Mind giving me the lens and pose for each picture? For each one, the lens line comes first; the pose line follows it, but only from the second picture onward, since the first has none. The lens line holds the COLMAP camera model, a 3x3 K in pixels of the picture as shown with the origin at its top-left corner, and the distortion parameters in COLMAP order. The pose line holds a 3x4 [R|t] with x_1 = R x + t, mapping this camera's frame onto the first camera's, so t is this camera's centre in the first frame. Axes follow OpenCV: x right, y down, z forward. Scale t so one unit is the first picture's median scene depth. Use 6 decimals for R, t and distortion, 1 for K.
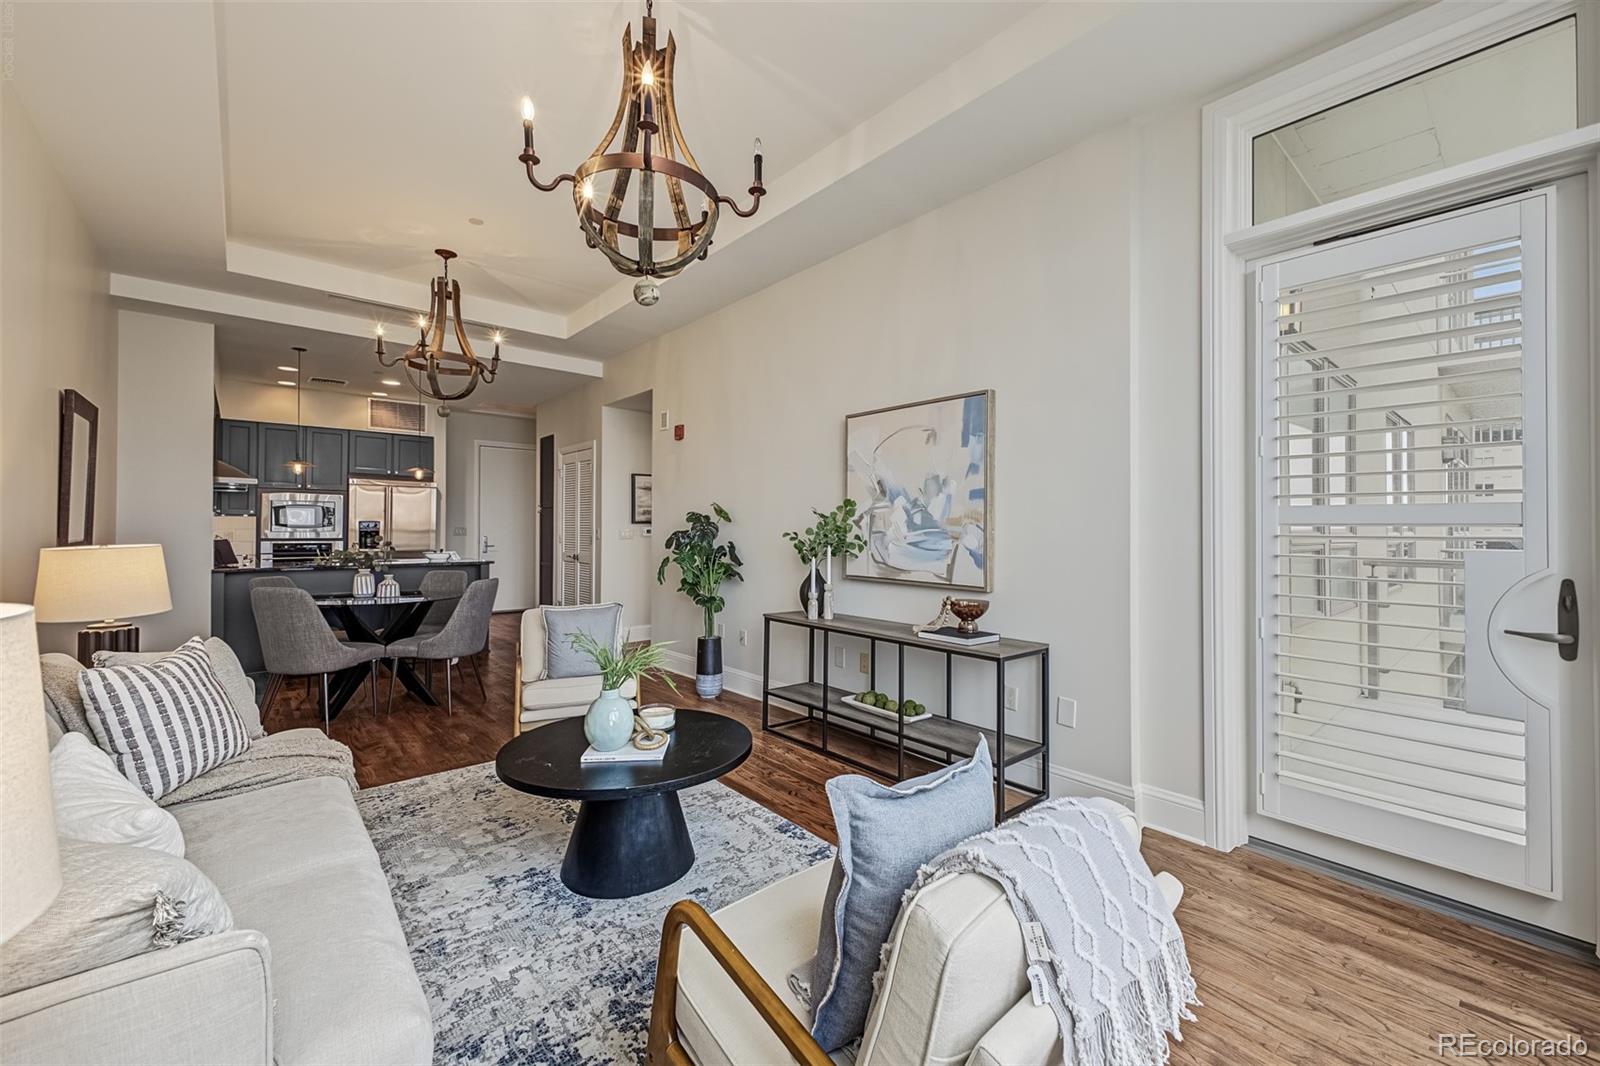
lens RADIAL K [[640.0, 0, 809.1], [0, 640.0, 524.6], [0, 0, 1]] dist [0.032498, -0.013900]
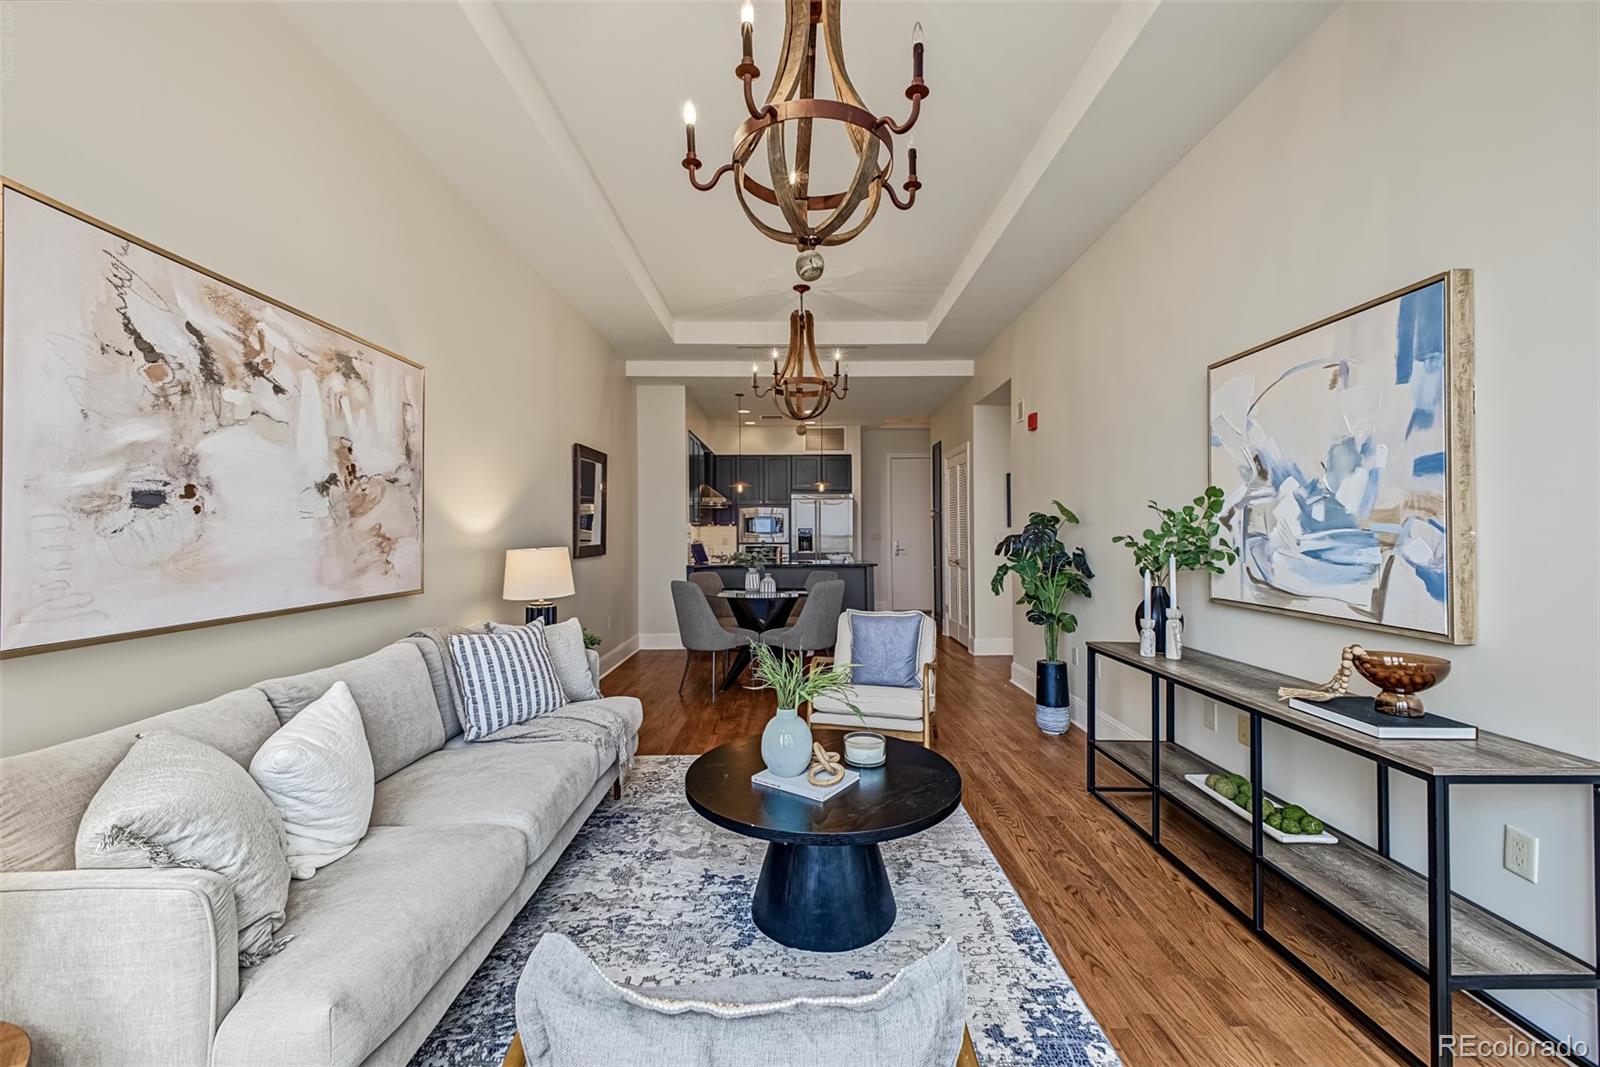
lens RADIAL K [[636.2, 0, 803.3], [0, 636.2, 528.0], [0, 0, 1]] dist [0.032534, -0.017048]
pose [[0.761074, -0.014596, -0.648501, 0.180417], [0.013658, 0.999886, -0.006476, 0.002726], [0.648522, -0.003928, 0.761186, 0.193612]]
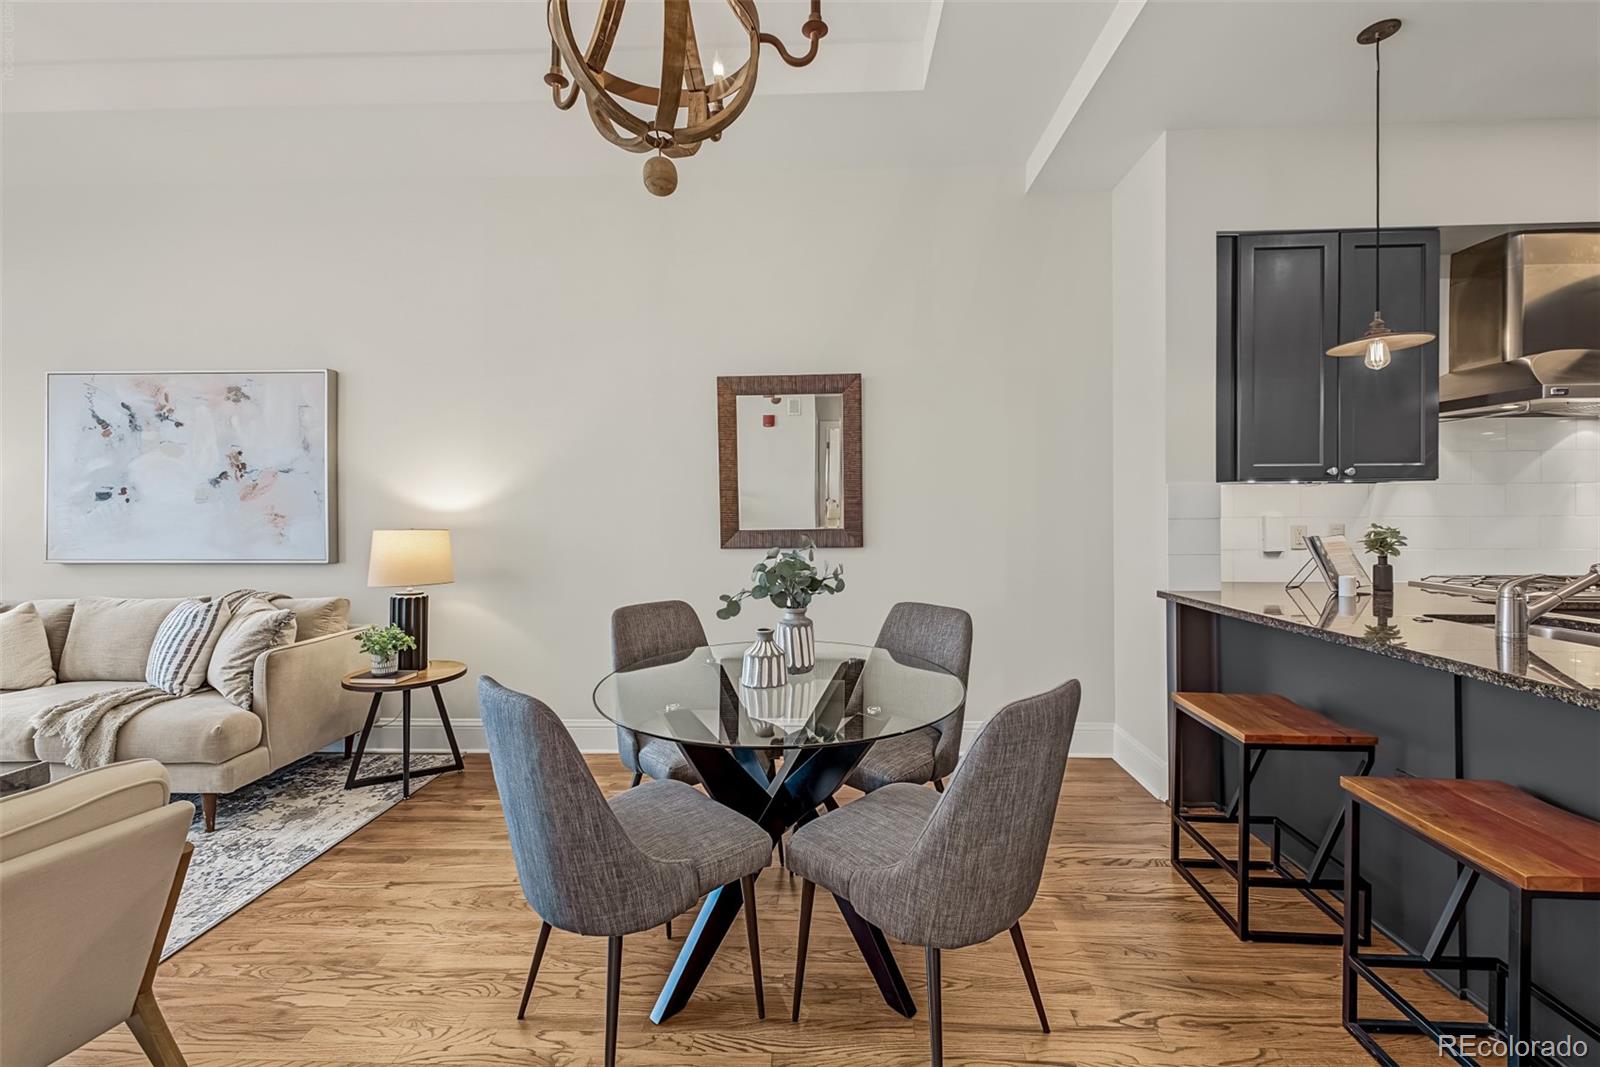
lens RADIAL K [[645.6, 0, 802.4], [0, 645.6, 512.0], [0, 0, 1]] dist [0.006586, -0.000423]
pose [[-0.688827, -0.000065, -0.724926, -0.448157], [0.005831, 0.999967, -0.005630, 0.006769], [0.724903, -0.008105, -0.688804, 1.552073]]
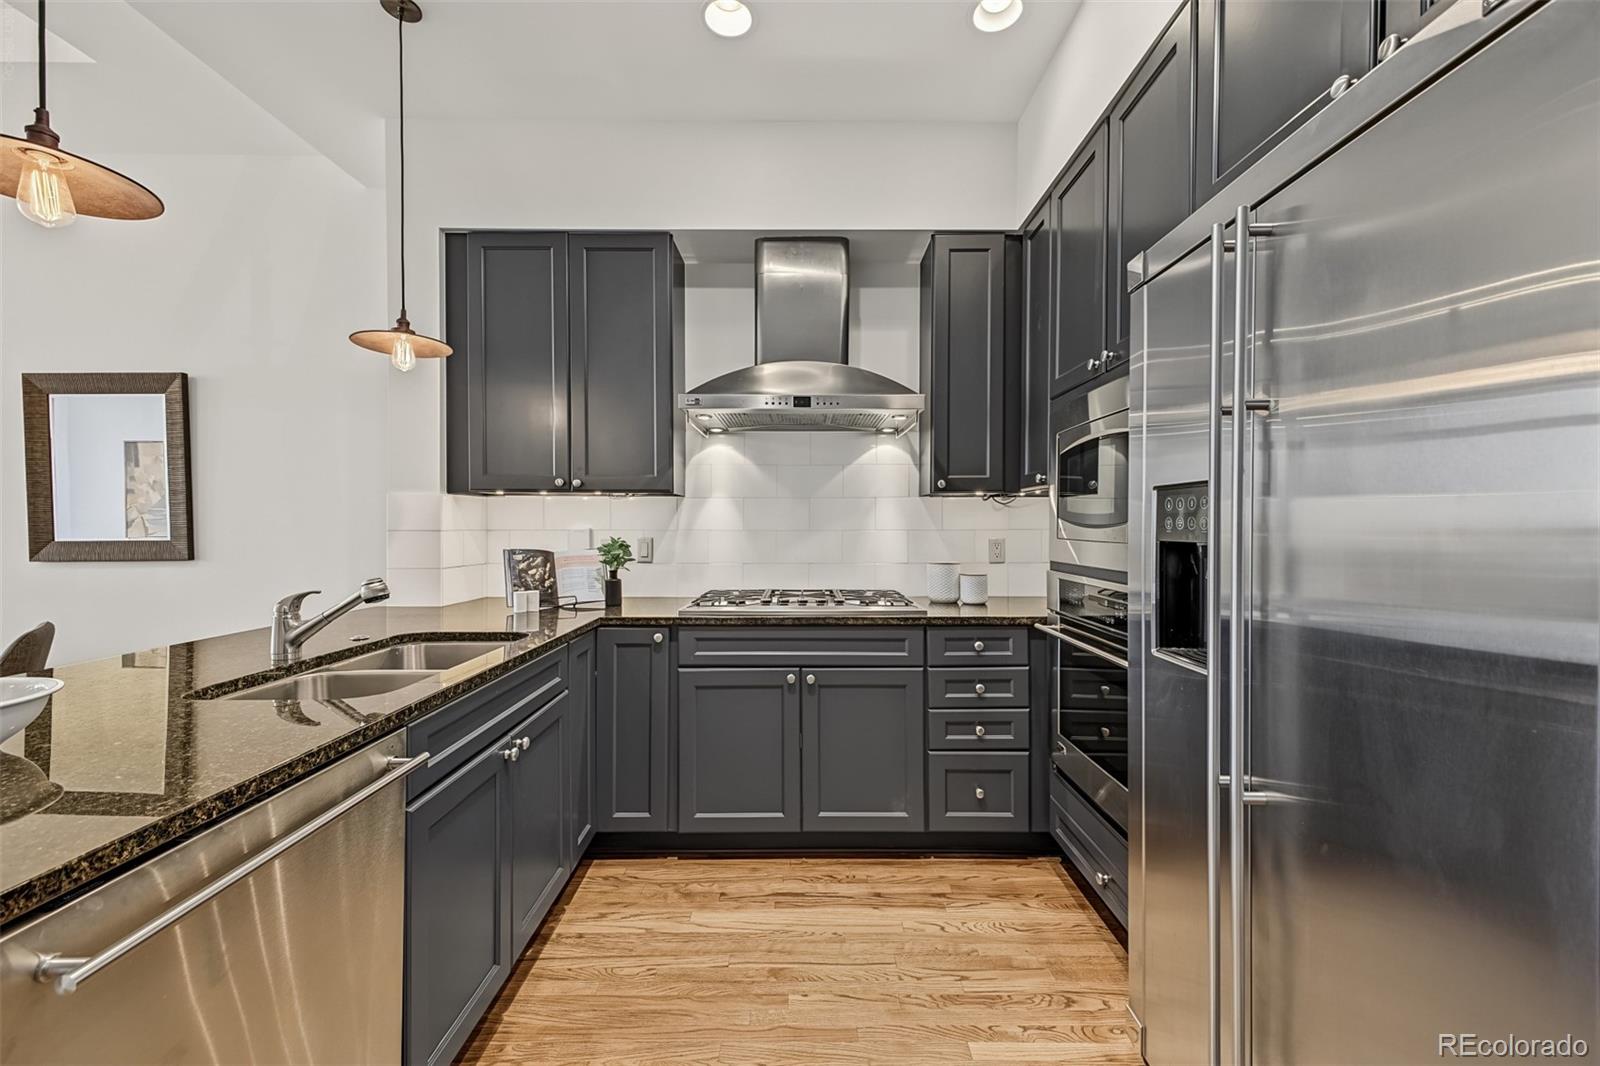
lens RADIAL K [[630.0, 0, 804.4], [0, 630.0, 527.4], [0, 0, 1]] dist [0.024726, -0.007755]
pose [[-0.660067, -0.002111, -0.751204, -1.036063], [0.000092, 0.999996, -0.002891, 0.011577], [0.751207, -0.001977, -0.660064, 2.129676]]
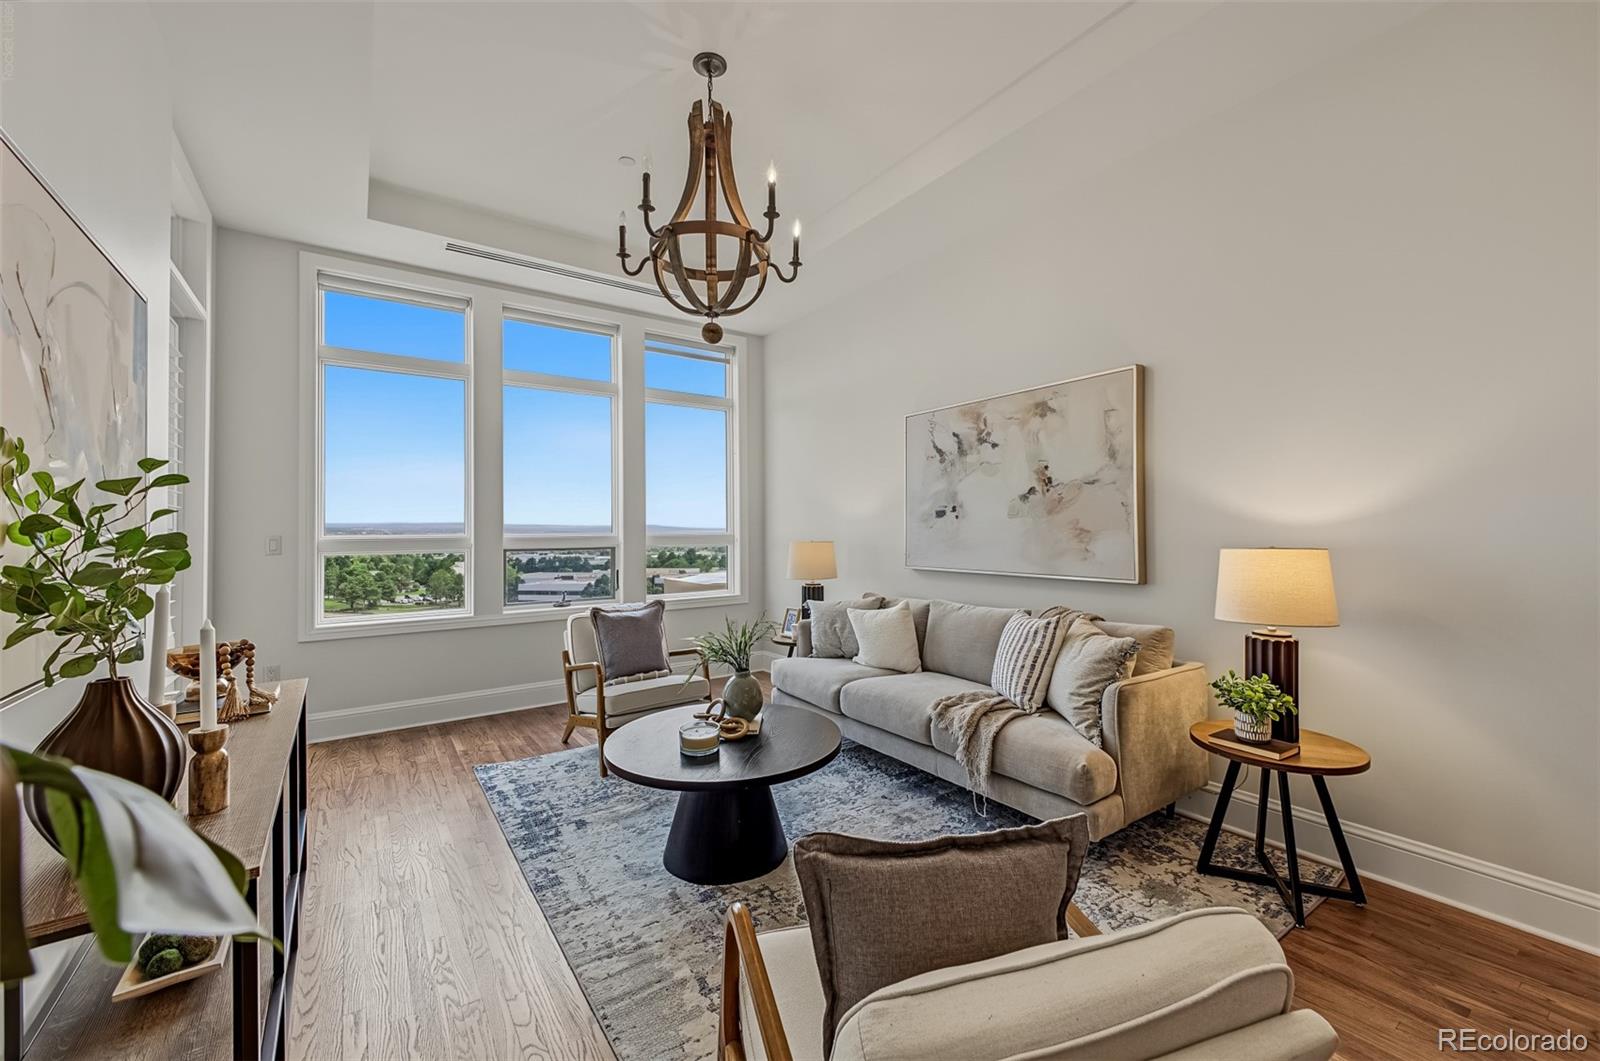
lens RADIAL K [[640.0, 0, 809.1], [0, 640.0, 522.1], [0, 0, 1]] dist [0.032498, -0.013900]
pose [[-0.994245, 0.003682, 0.107066, -0.333559], [0.001593, 0.999807, -0.019595, 0.007800], [-0.107117, -0.019312, -0.994059, 1.288579]]
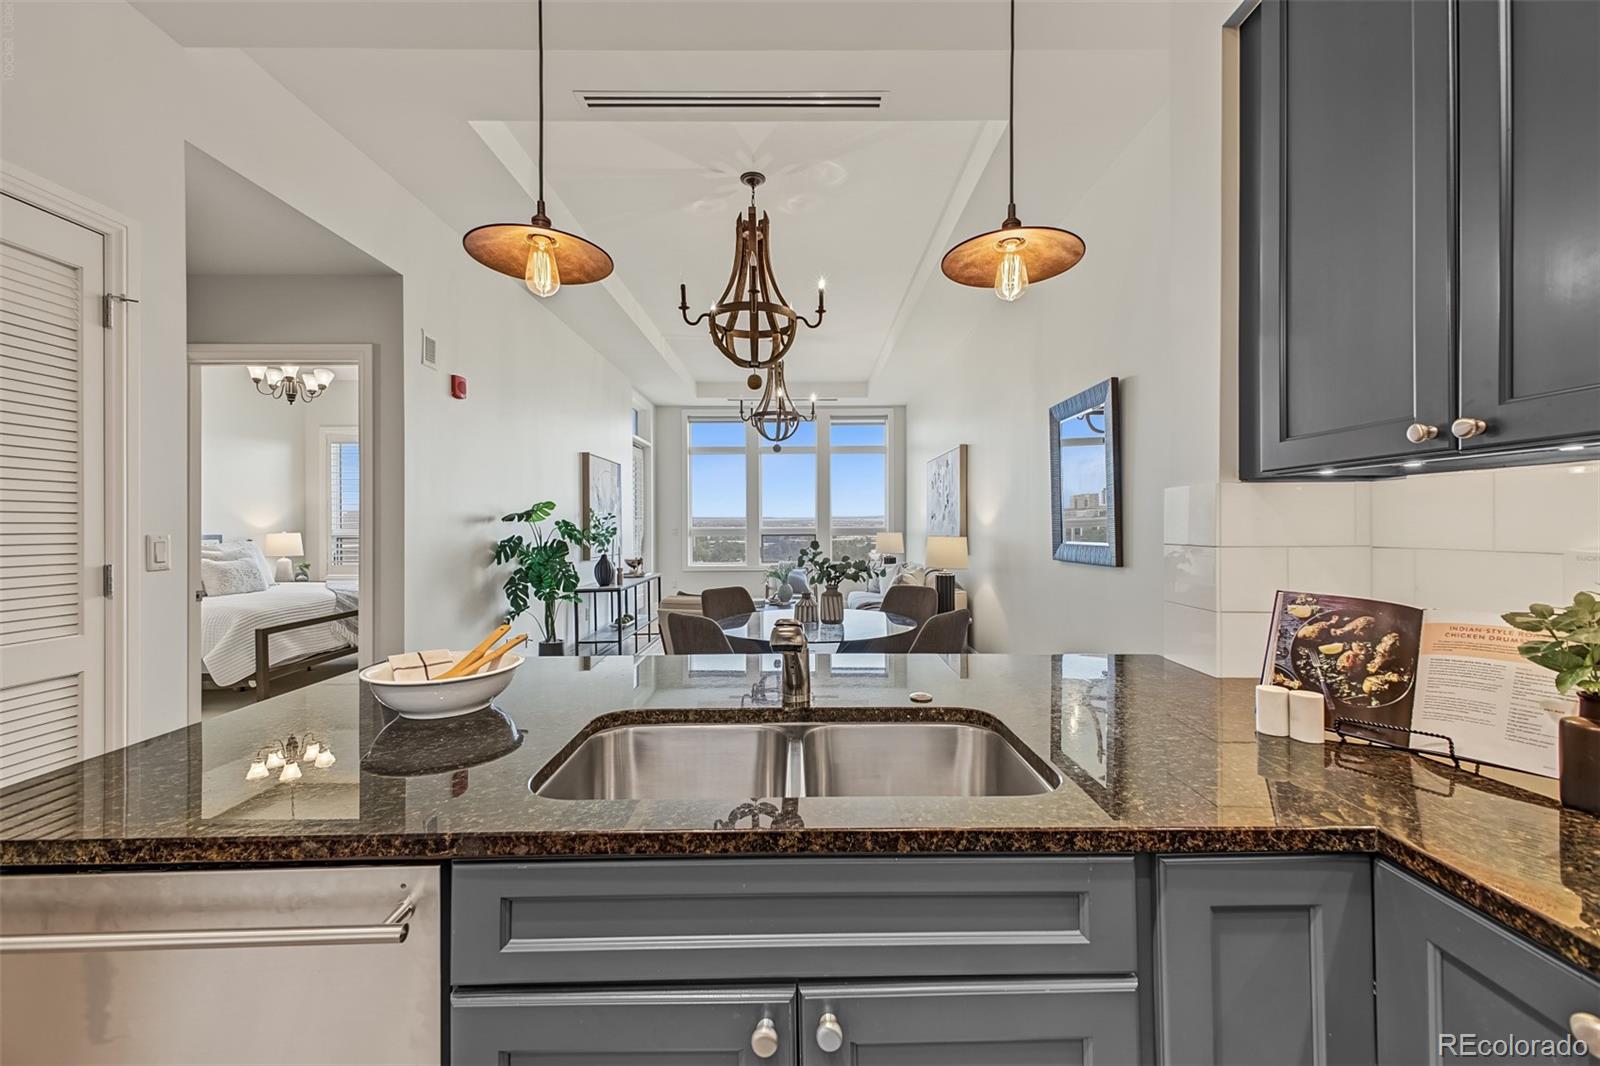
lens RADIAL K [[630.0, 0, 804.4], [0, 630.0, 527.4], [0, 0, 1]] dist [0.024726, -0.007755]
pose [[-0.753930, -0.004293, 0.656941, -1.351342], [-0.004156, 0.999990, 0.001765, 0.001446], [-0.656942, -0.001400, -0.753940, 1.859796]]
